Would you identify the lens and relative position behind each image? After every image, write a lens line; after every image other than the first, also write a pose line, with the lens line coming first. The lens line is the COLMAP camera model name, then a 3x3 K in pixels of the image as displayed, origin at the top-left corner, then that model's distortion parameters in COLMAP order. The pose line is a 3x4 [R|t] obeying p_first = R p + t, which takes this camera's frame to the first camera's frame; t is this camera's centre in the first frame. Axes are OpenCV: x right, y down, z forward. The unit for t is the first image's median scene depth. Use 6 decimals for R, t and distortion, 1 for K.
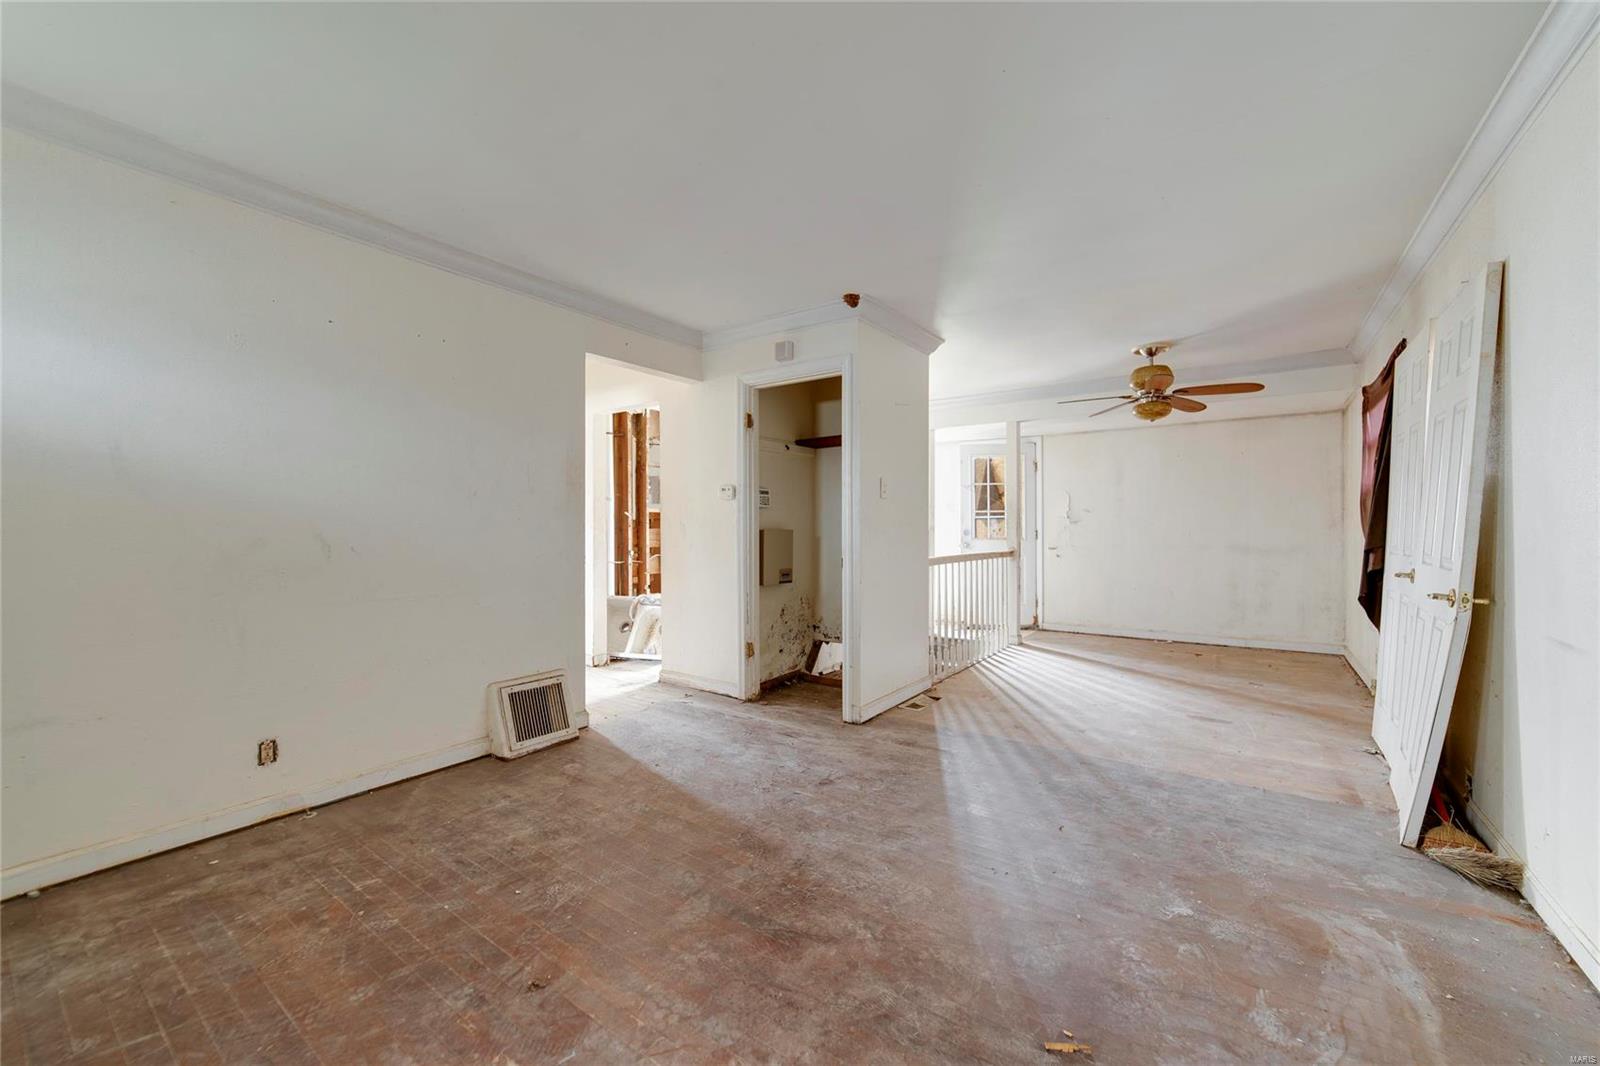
lens RADIAL K [[622.2, 0, 804.3], [0, 622.2, 530.0], [0, 0, 1]] dist [-0.013233, 0.005076]
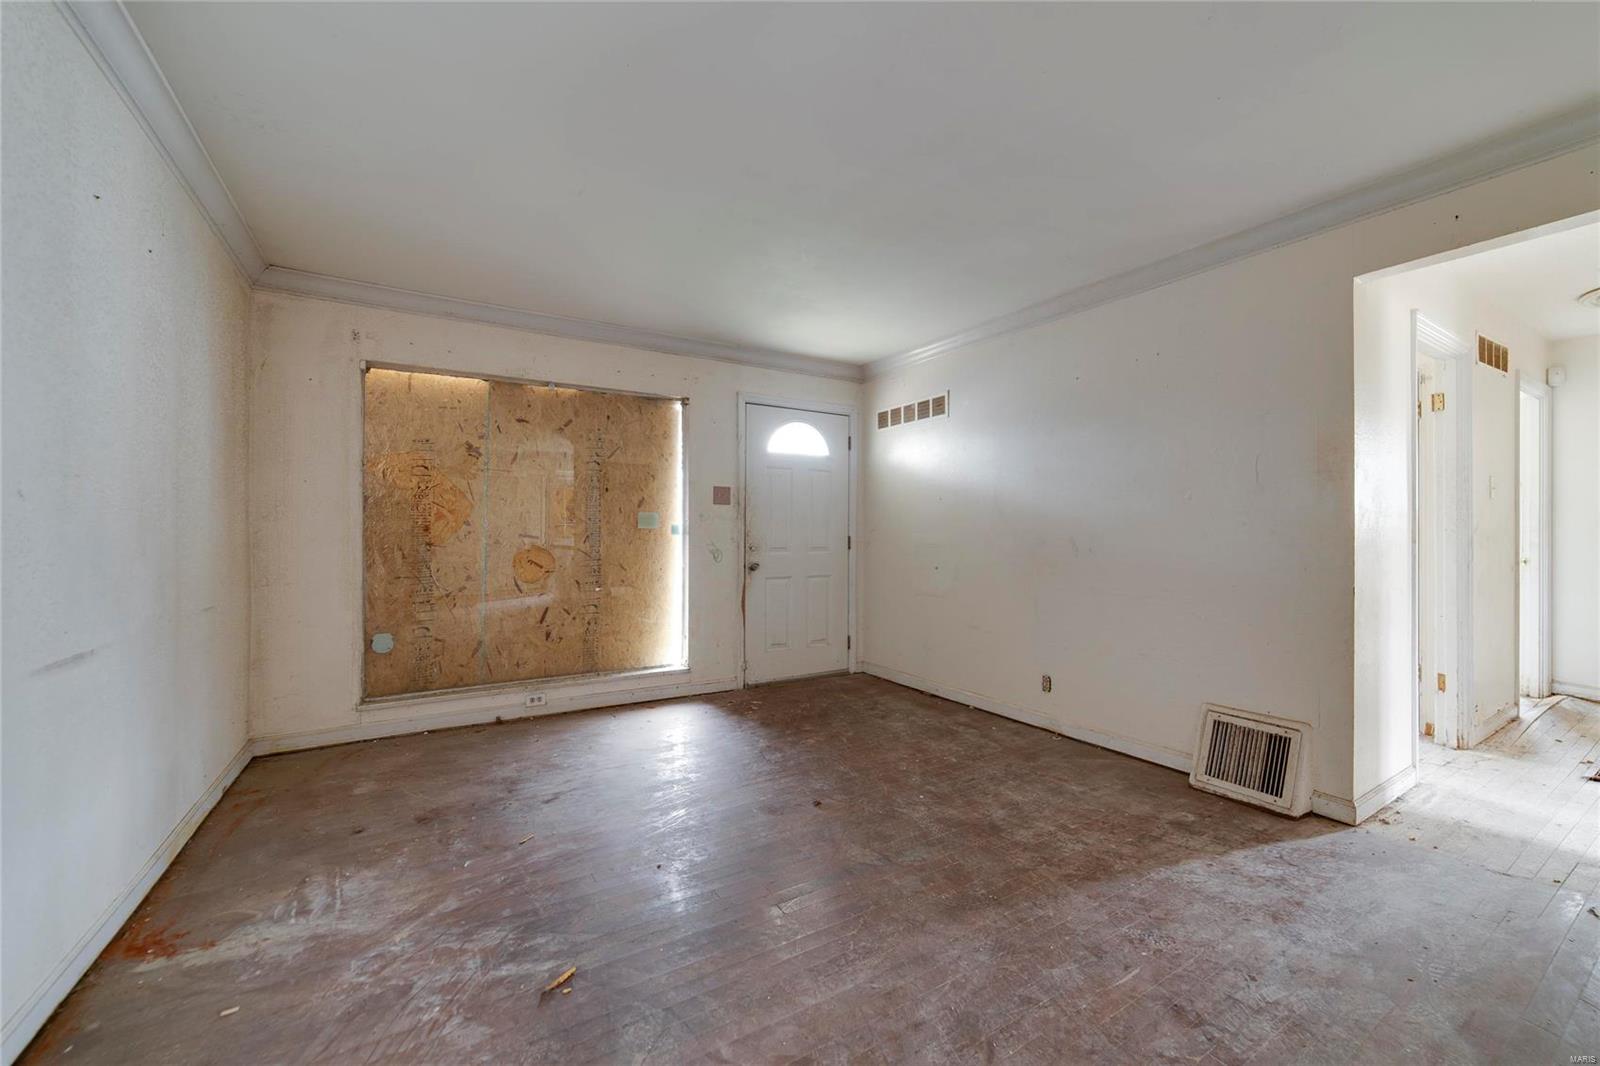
lens RADIAL K [[622.2, 0, 813.4], [0, 622.2, 531.7], [0, 0, 1]] dist [-0.013233, 0.005076]
pose [[-0.369056, -0.003575, -0.929400, 0.707588], [-0.005737, 0.999982, -0.001569, -0.002031], [0.929389, 0.004753, -0.369070, 0.992216]]
